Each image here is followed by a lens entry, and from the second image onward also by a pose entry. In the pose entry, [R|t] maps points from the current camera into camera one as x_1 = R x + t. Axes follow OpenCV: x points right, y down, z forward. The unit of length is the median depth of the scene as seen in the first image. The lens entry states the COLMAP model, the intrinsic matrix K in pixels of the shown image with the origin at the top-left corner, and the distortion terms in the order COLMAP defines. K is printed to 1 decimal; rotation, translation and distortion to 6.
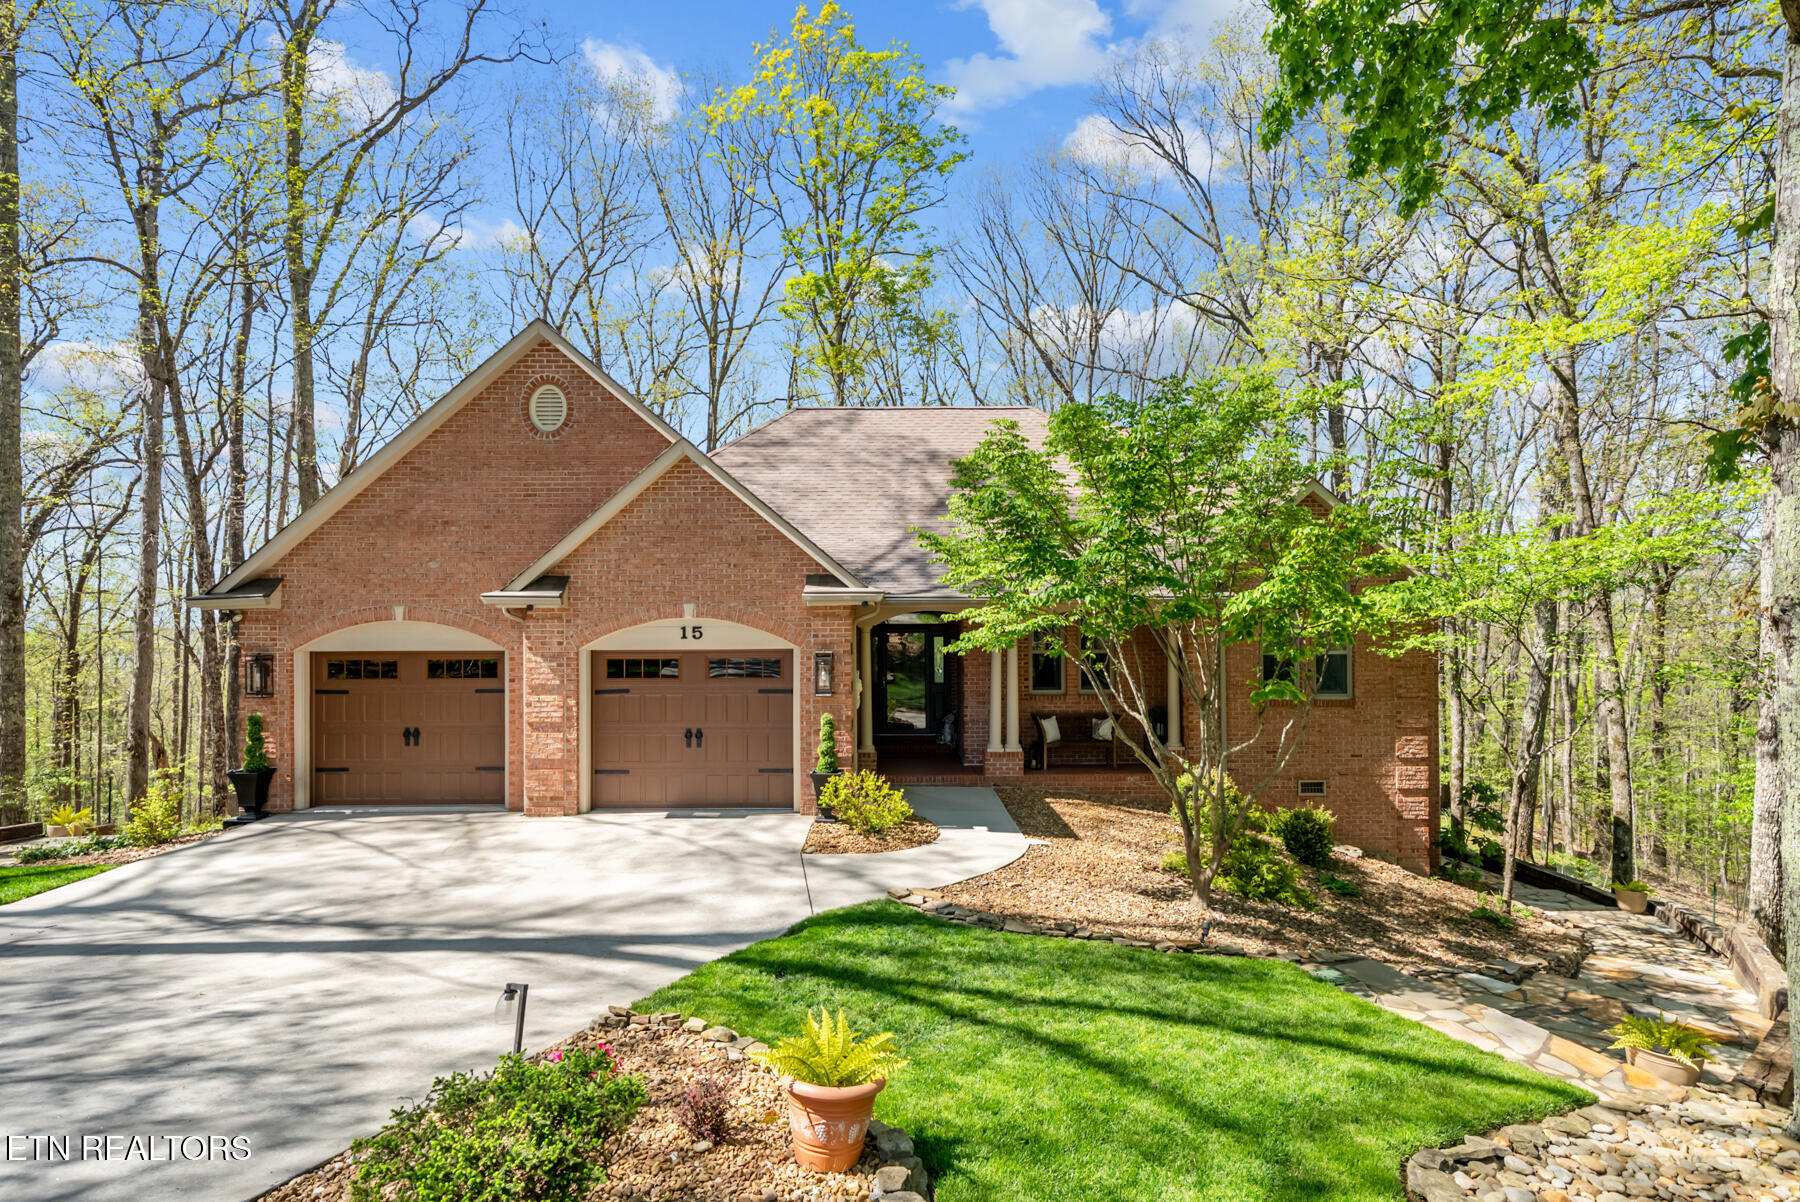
lens RADIAL K [[877.8, 0, 899.6], [0, 877.8, 626.8], [0, 0, 1]] dist [-0.000447, -0.000373]
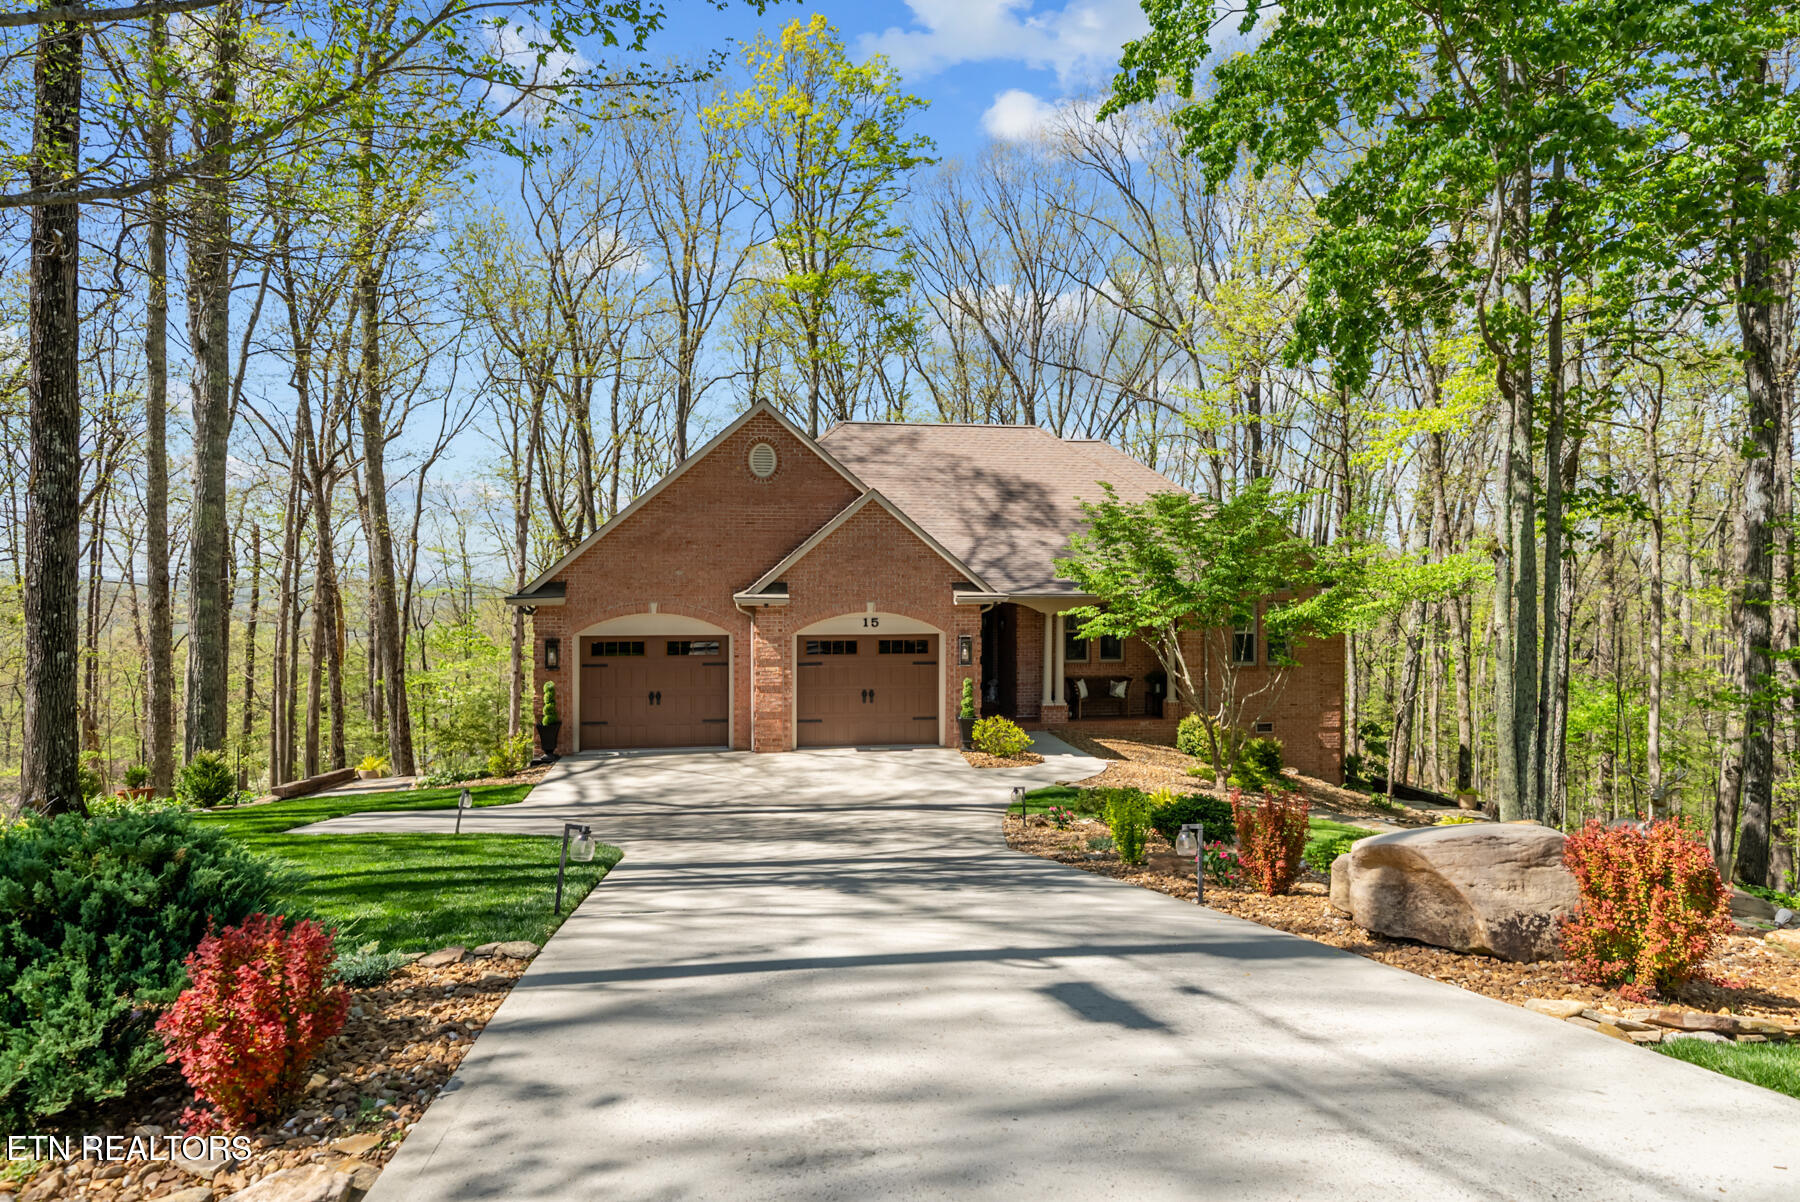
lens RADIAL K [[988.8, 0, 899.7], [0, 988.8, 601.5], [0, 0, 1]] dist [-0.014720, -0.000270]
pose [[0.989349, 0.001608, 0.145552, -0.411784], [-0.004434, 0.999808, 0.019092, -0.056599], [-0.145493, -0.019534, 0.989166, -0.578212]]
